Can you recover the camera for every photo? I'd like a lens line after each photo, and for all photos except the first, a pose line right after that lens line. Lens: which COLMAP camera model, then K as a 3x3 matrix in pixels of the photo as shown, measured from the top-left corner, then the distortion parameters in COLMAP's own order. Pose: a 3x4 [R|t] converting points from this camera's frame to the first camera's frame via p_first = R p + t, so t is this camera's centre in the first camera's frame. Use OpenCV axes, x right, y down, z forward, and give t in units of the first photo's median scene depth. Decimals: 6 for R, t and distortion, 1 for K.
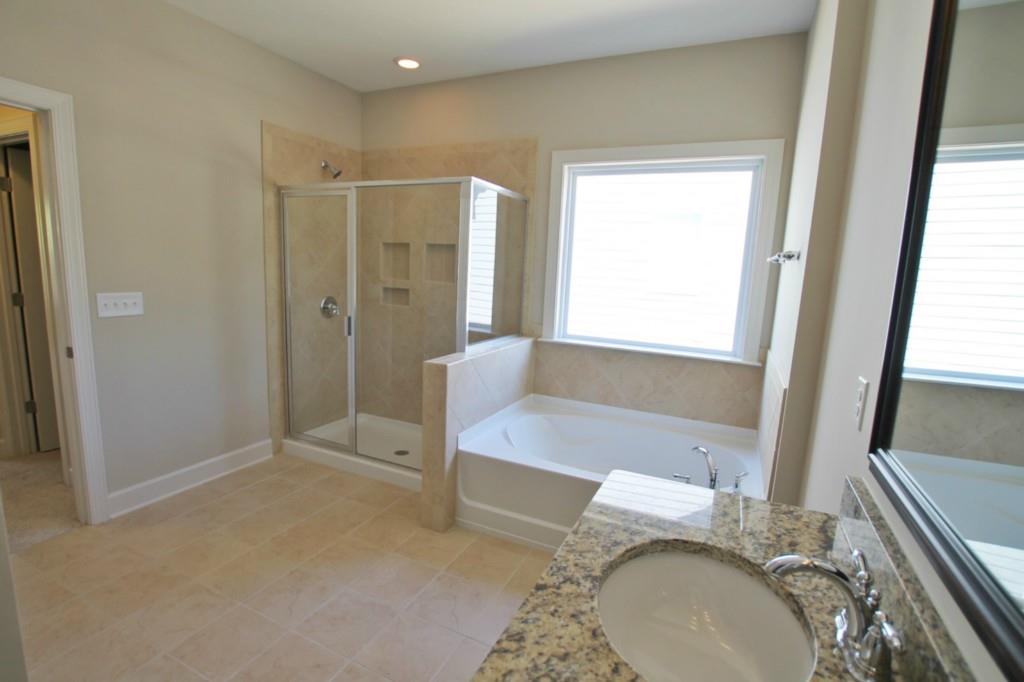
lens RADIAL K [[493.8, 0, 509.6], [0, 493.8, 338.5], [0, 0, 1]] dist [-0.025656, 0.000107]
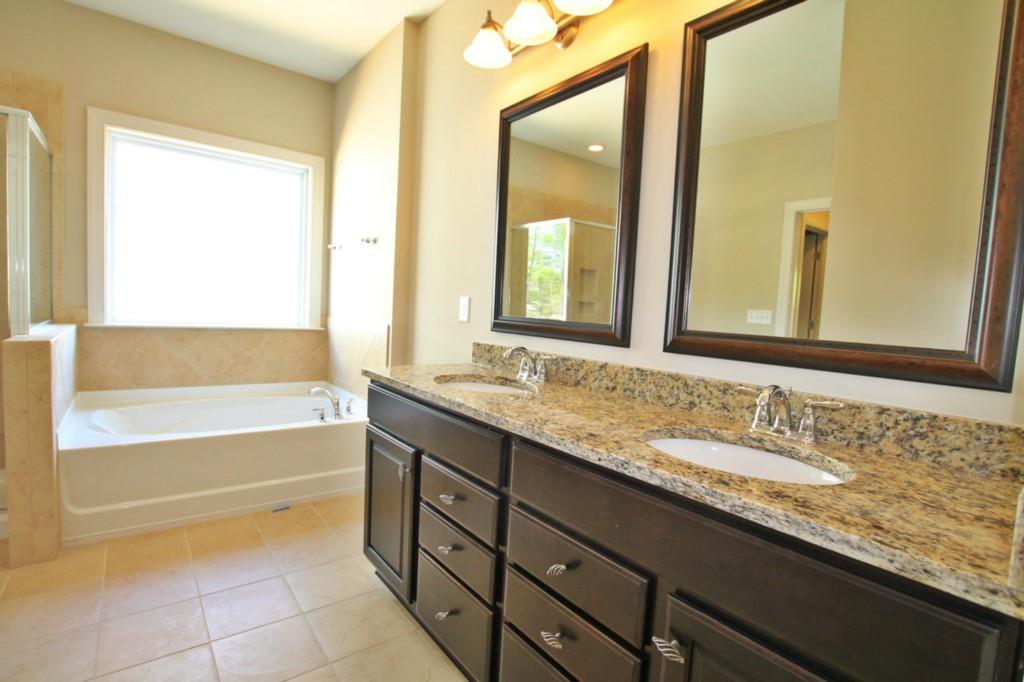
lens RADIAL K [[493.8, 0, 513.0], [0, 493.8, 342.0], [0, 0, 1]] dist [-0.025656, 0.000107]
pose [[0.451706, -0.080503, 0.888527, -0.366060], [0.099024, 0.994291, 0.039744, 0.075041], [-0.886654, 0.070033, 0.457099, -0.027062]]
